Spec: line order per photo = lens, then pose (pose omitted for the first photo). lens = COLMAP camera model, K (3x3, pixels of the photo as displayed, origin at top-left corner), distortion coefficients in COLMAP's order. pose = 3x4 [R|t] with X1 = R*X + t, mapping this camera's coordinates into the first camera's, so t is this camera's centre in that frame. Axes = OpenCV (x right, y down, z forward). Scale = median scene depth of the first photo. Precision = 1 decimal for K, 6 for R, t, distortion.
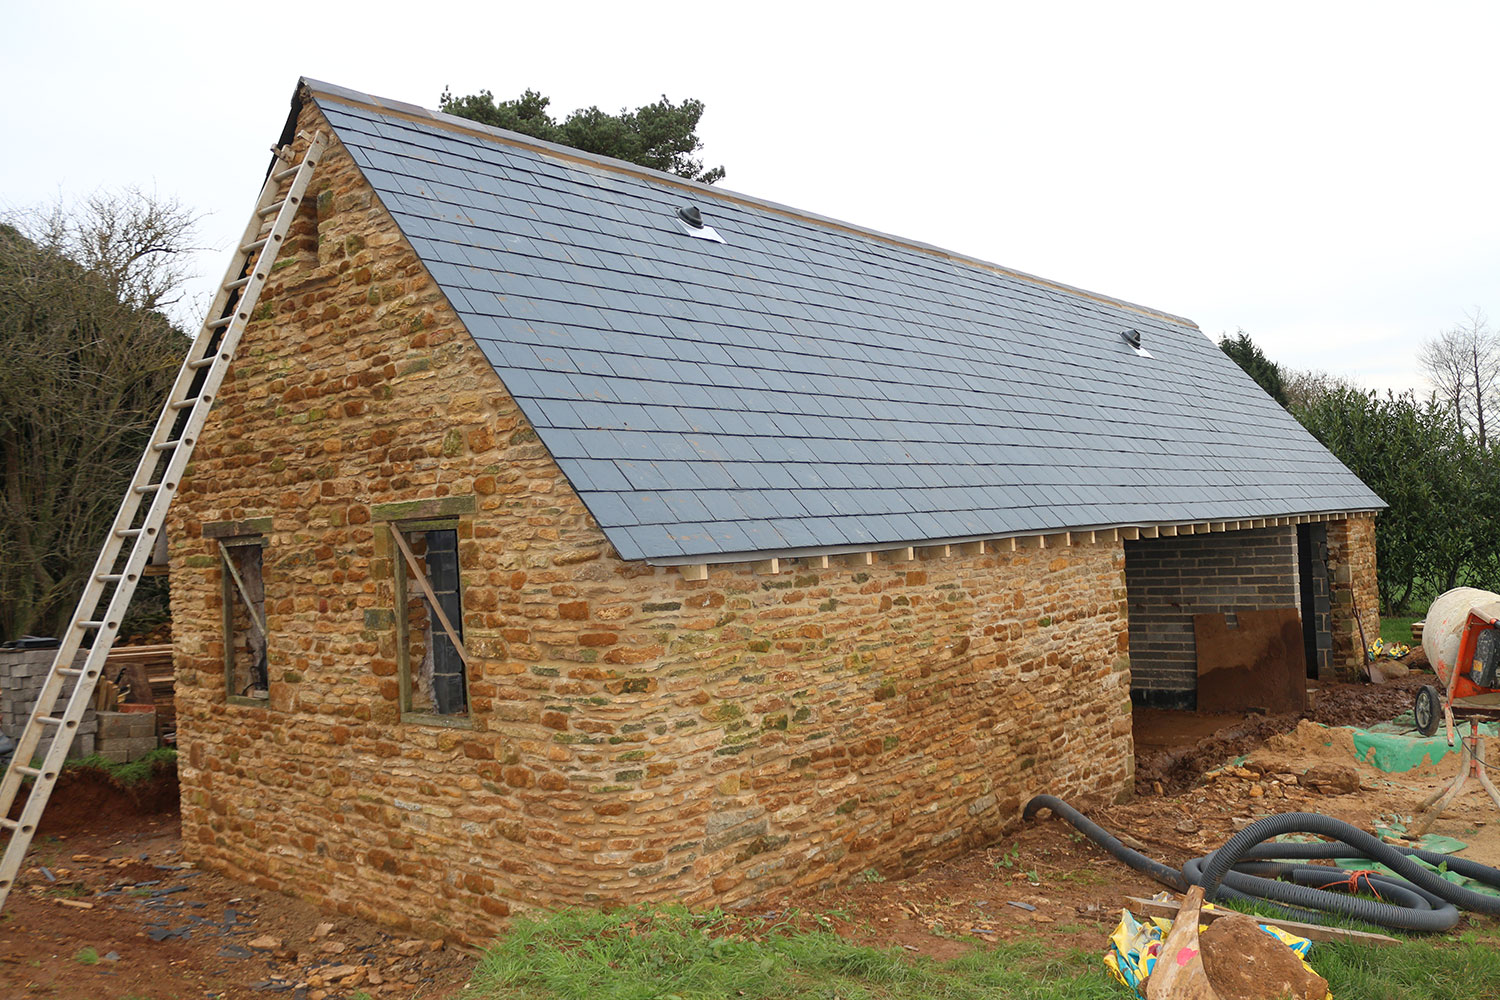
lens RADIAL K [[1257.2, 0, 750.0], [0, 1257.2, 500.0], [0, 0, 1]] dist [-0.232069, 0.350420]
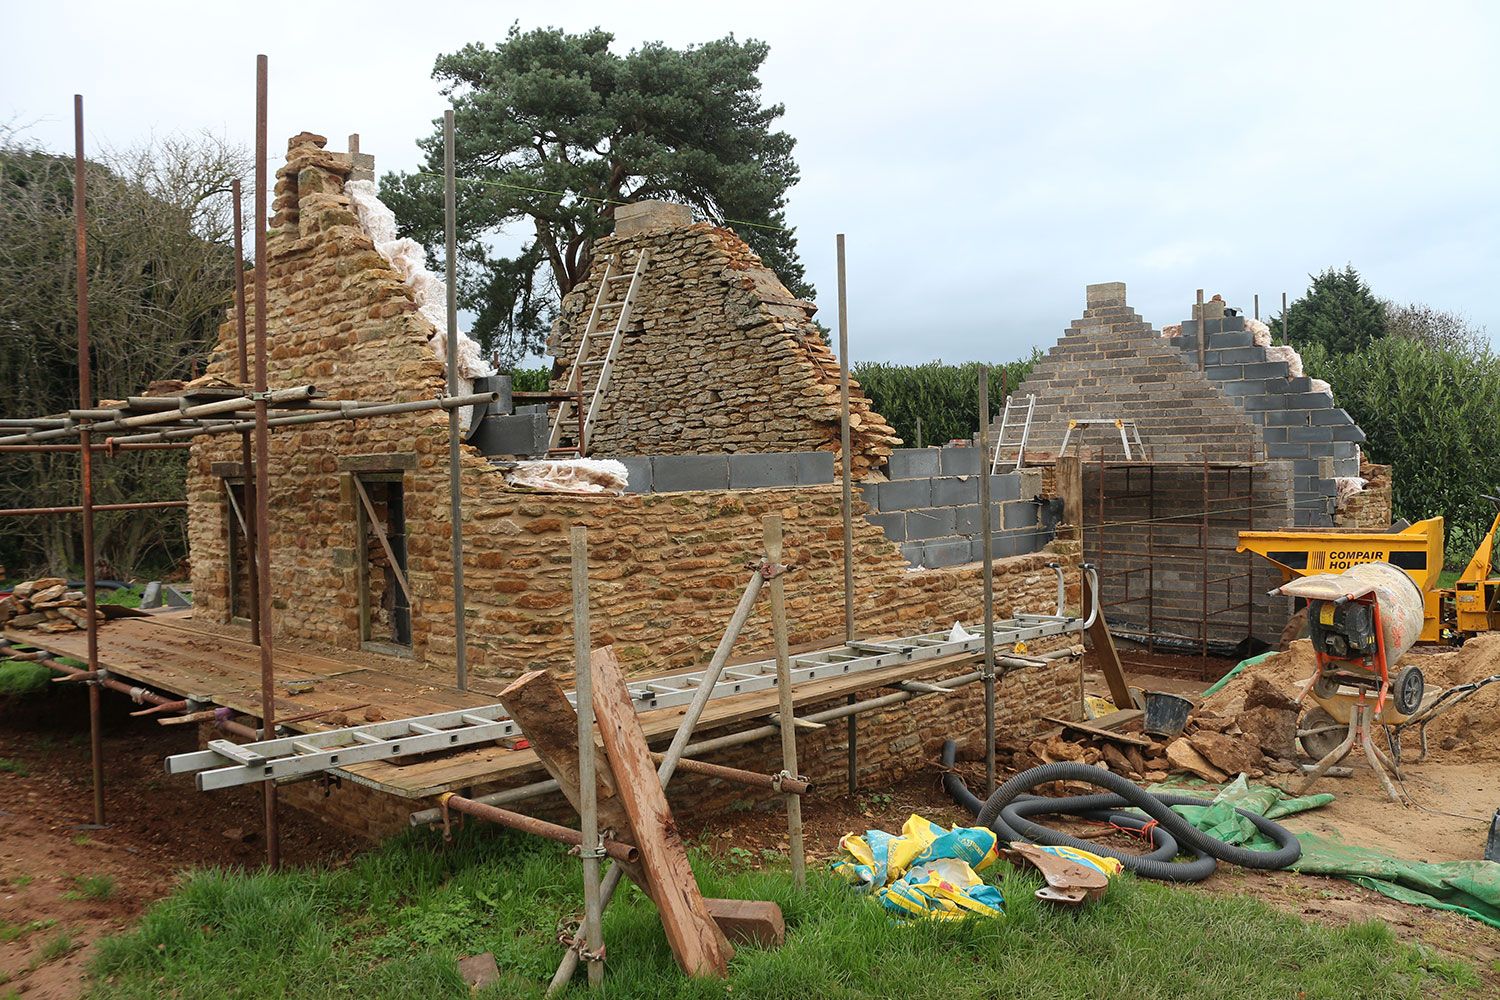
lens RADIAL K [[1234.2, 0, 750.0], [0, 1234.2, 500.0], [0, 0, 1]] dist [-0.165089, 0.138129]
pose [[0.996638, 0.030605, -0.076004, 0.148272], [-0.025487, 0.997400, 0.067411, -0.039341], [0.077869, -0.065247, 0.994826, -0.070026]]
